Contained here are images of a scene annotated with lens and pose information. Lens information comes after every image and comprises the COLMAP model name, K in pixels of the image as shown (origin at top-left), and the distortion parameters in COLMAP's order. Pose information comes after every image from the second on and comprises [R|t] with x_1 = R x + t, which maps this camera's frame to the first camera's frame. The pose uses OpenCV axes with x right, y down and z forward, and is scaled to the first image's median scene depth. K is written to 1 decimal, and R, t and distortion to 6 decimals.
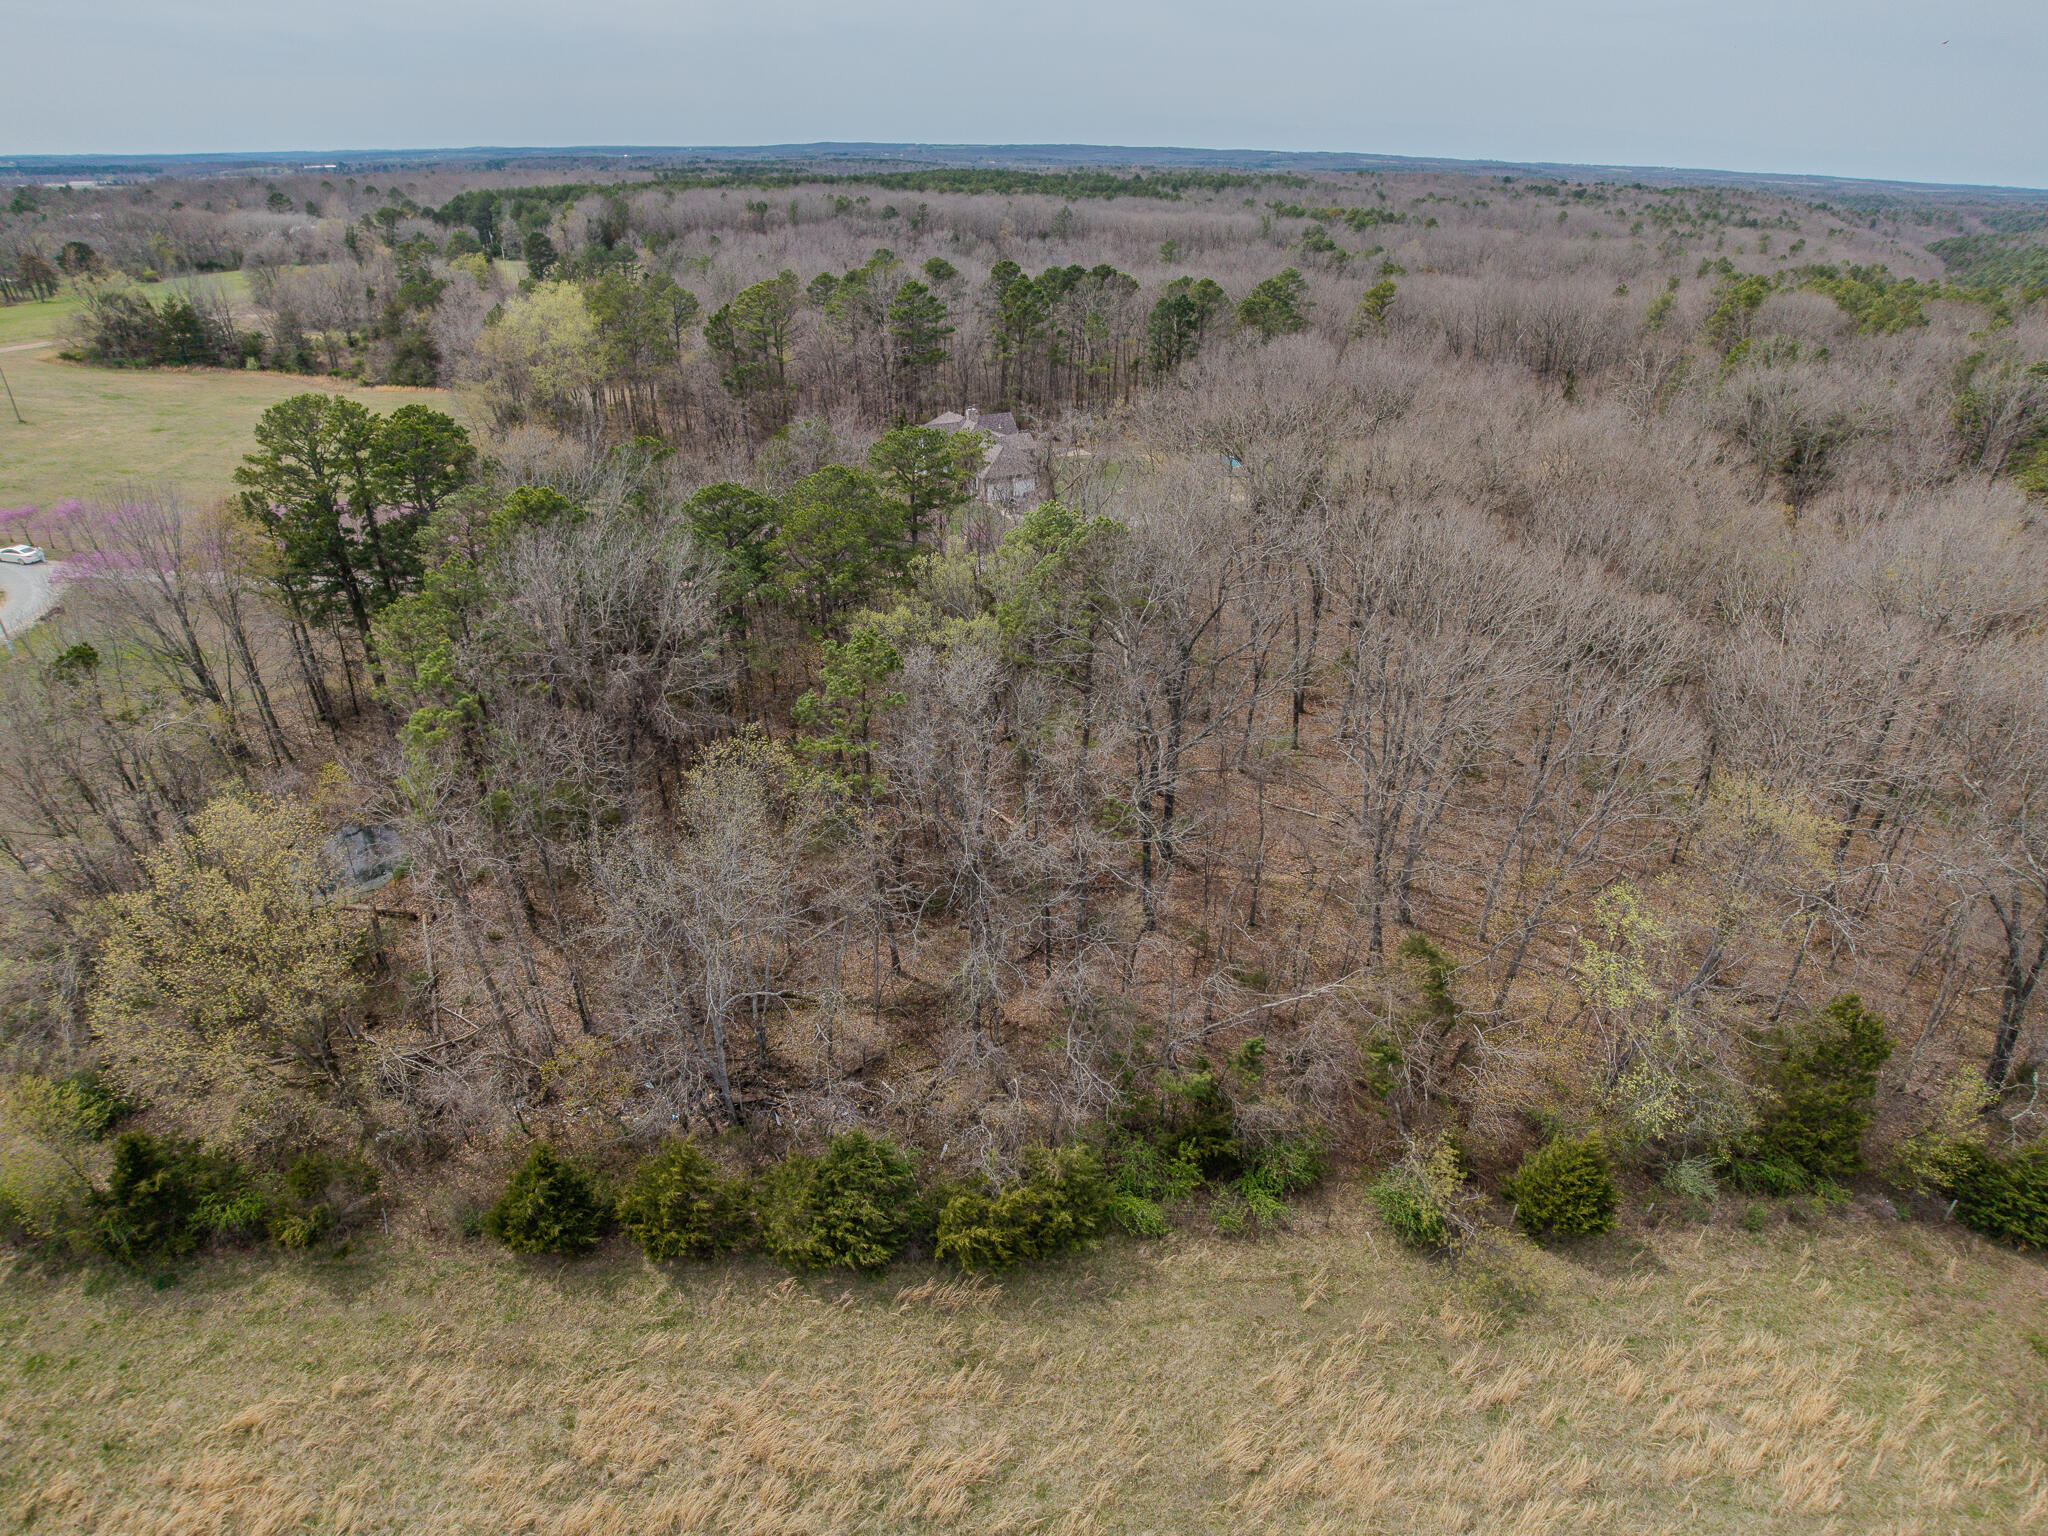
lens RADIAL K [[1178.4, 0, 1024.0], [0, 1178.4, 768.0], [0, 0, 1]] dist [-0.054314, 0.005240]
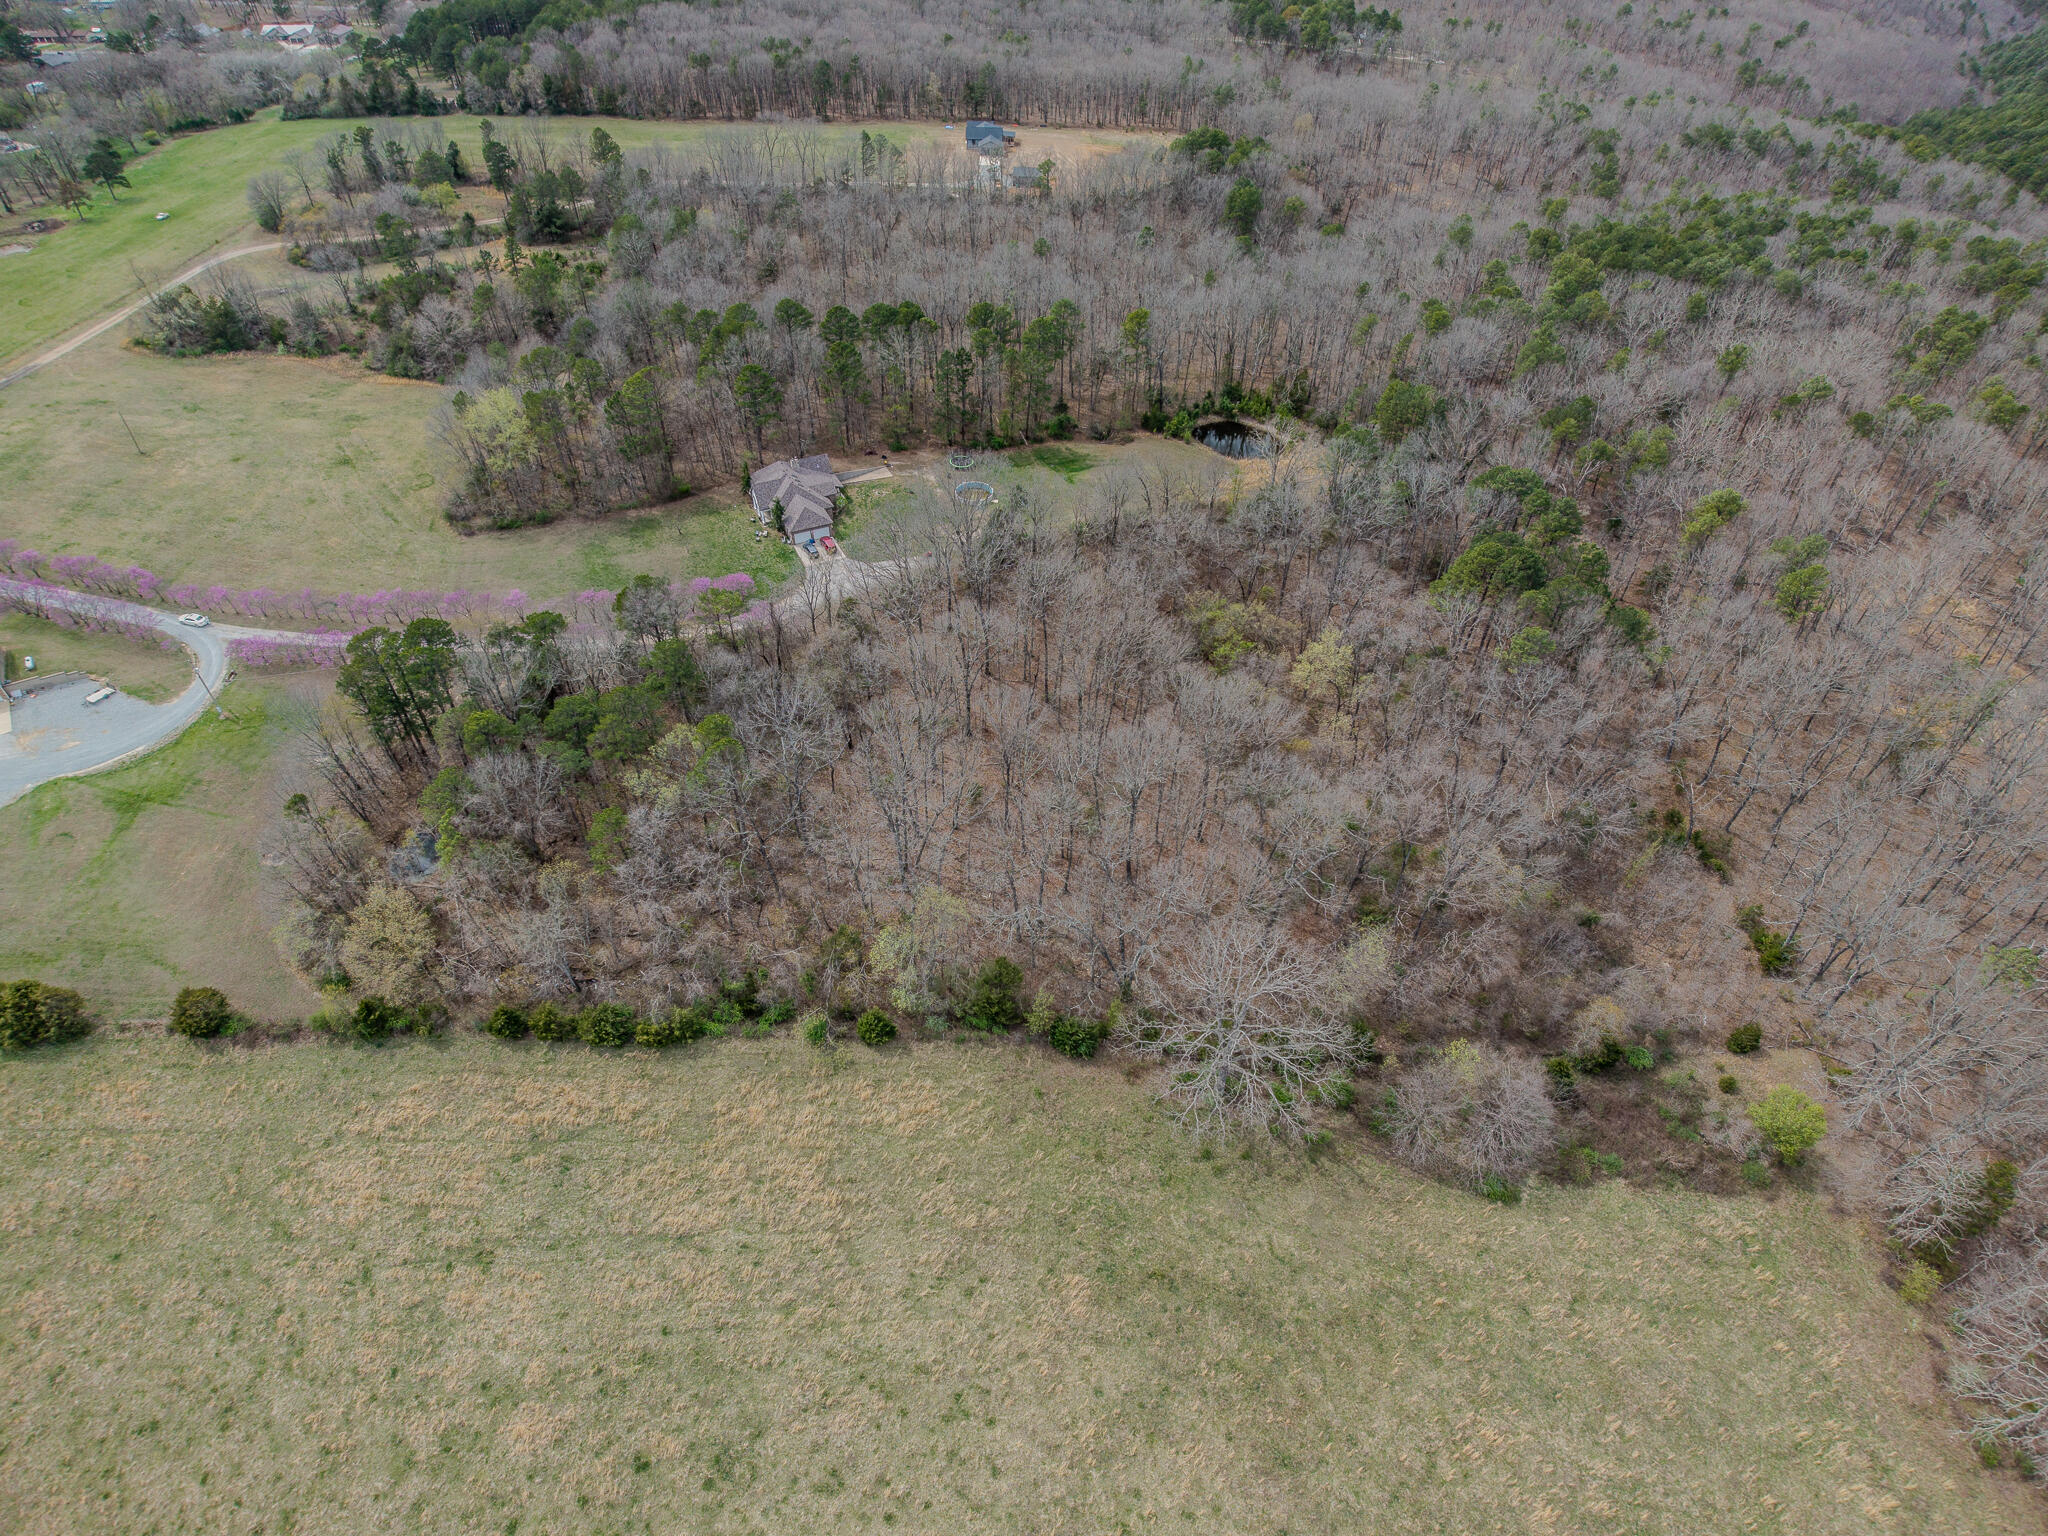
lens RADIAL K [[1178.4, 0, 1024.0], [0, 1178.4, 768.0], [0, 0, 1]] dist [-0.054314, 0.005240]
pose [[0.999501, 0.029969, -0.010022, 0.919073], [-0.026643, 0.969726, 0.242737, -1.006651], [0.016993, -0.242349, 0.970040, -1.695518]]
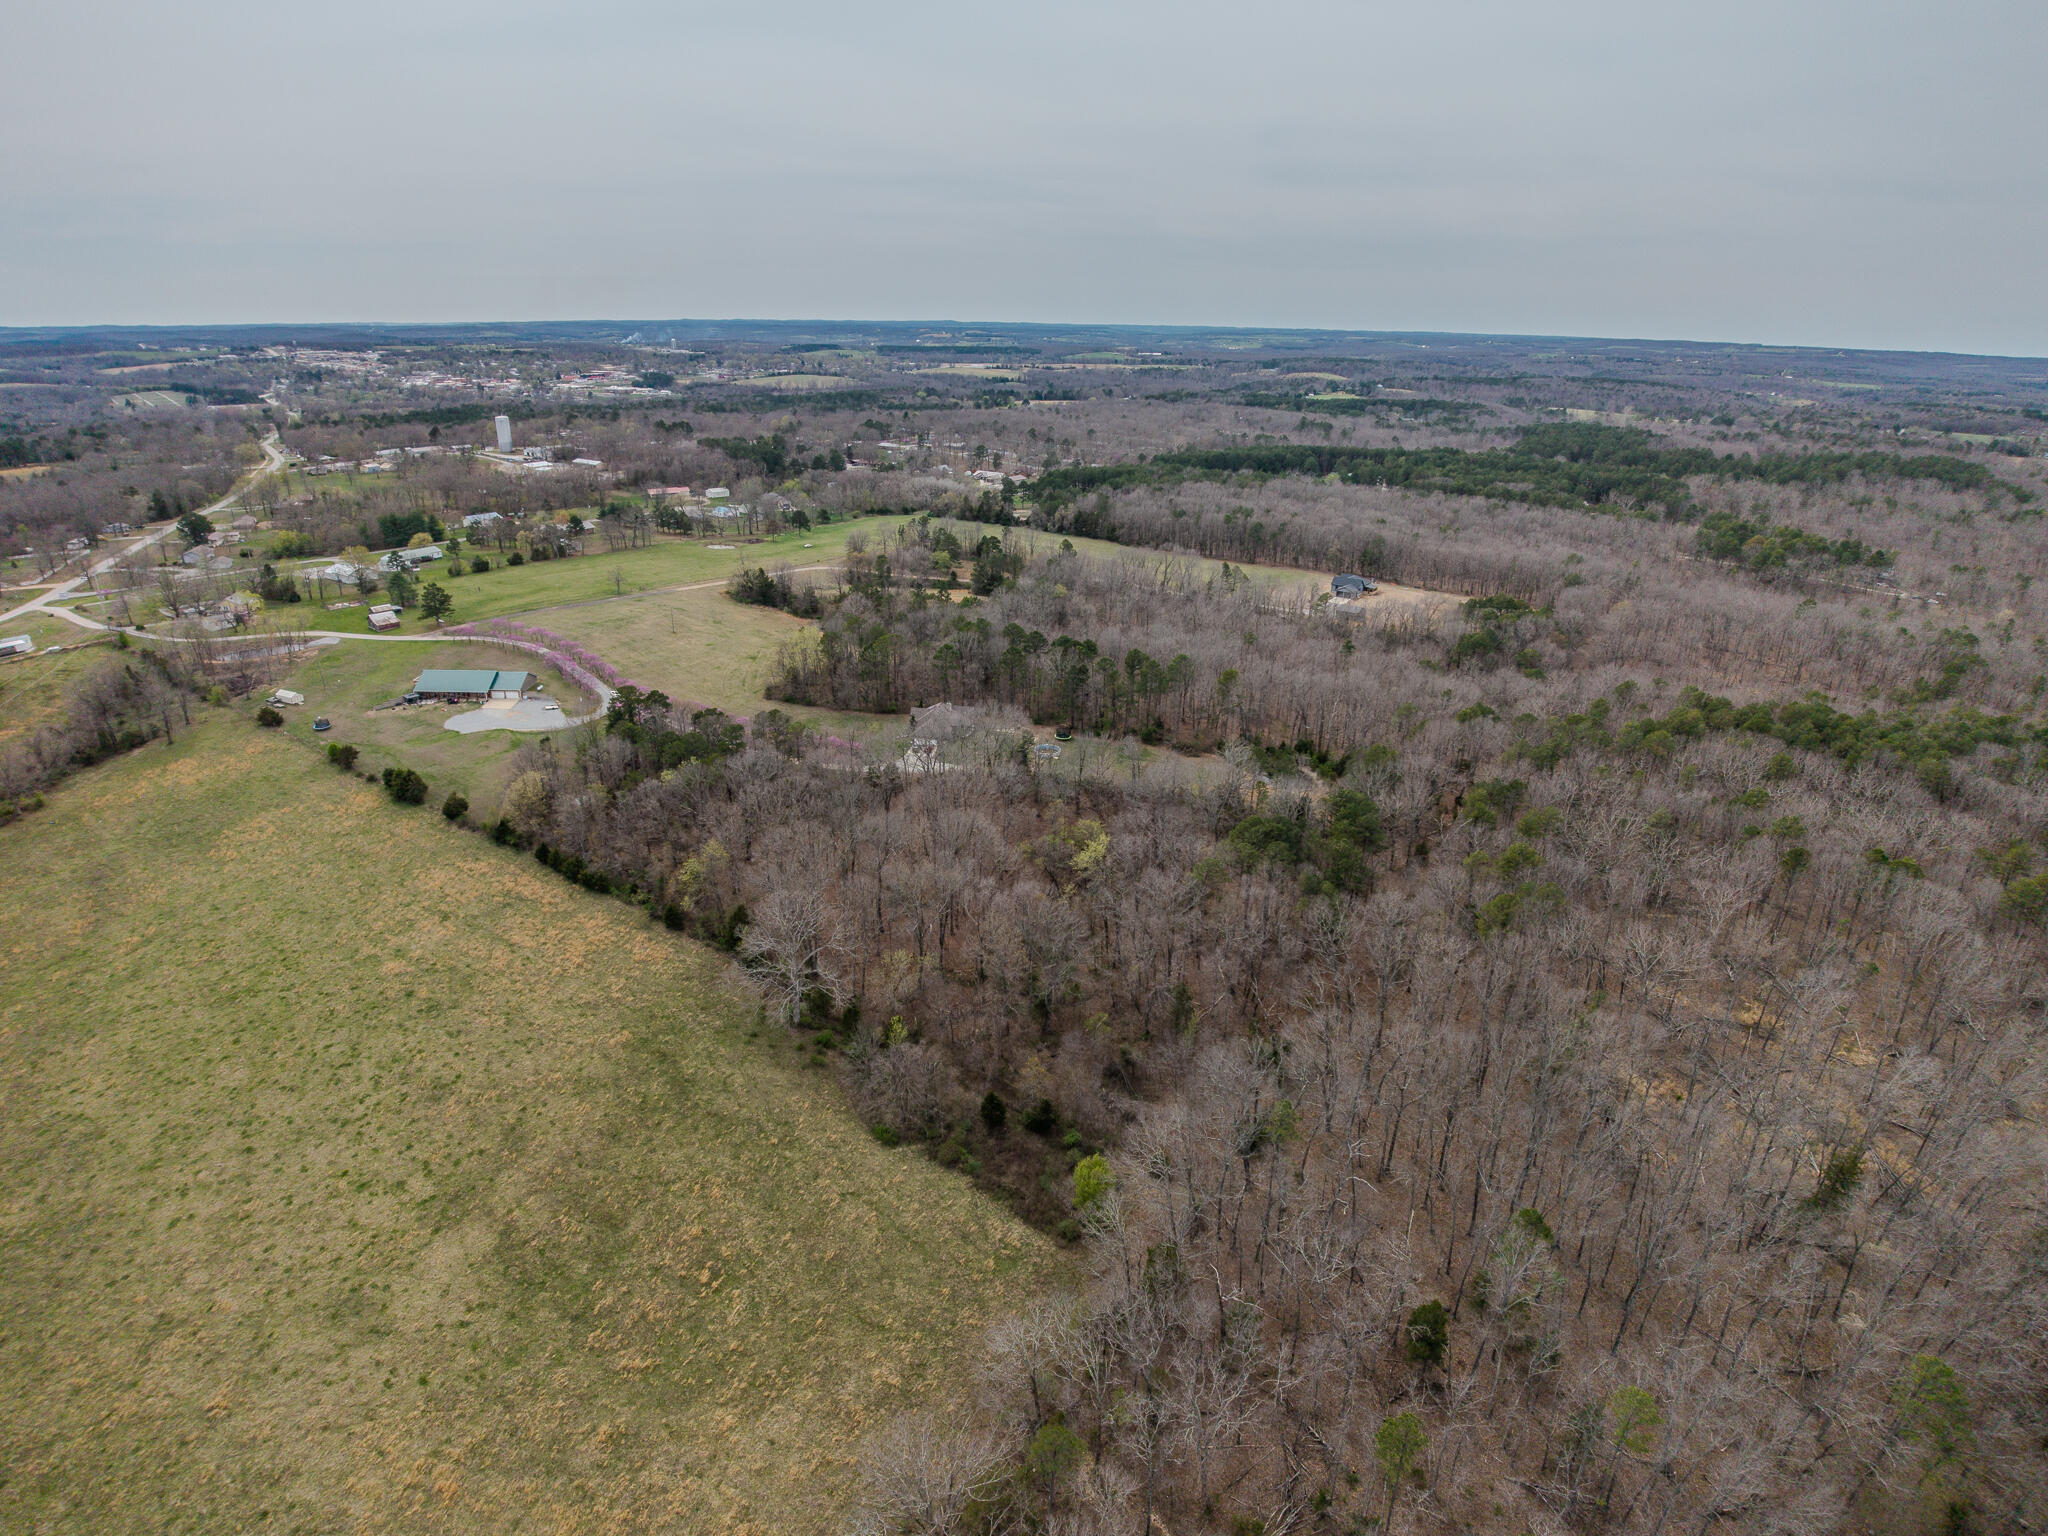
lens RADIAL K [[1178.4, 0, 1024.0], [0, 1178.4, 768.0], [0, 0, 1]] dist [-0.054314, 0.005240]
pose [[0.781398, 0.220081, -0.583936, 4.739318], [-0.295761, 0.954584, -0.035998, -0.514443], [0.549493, 0.200834, 0.811001, -2.463265]]
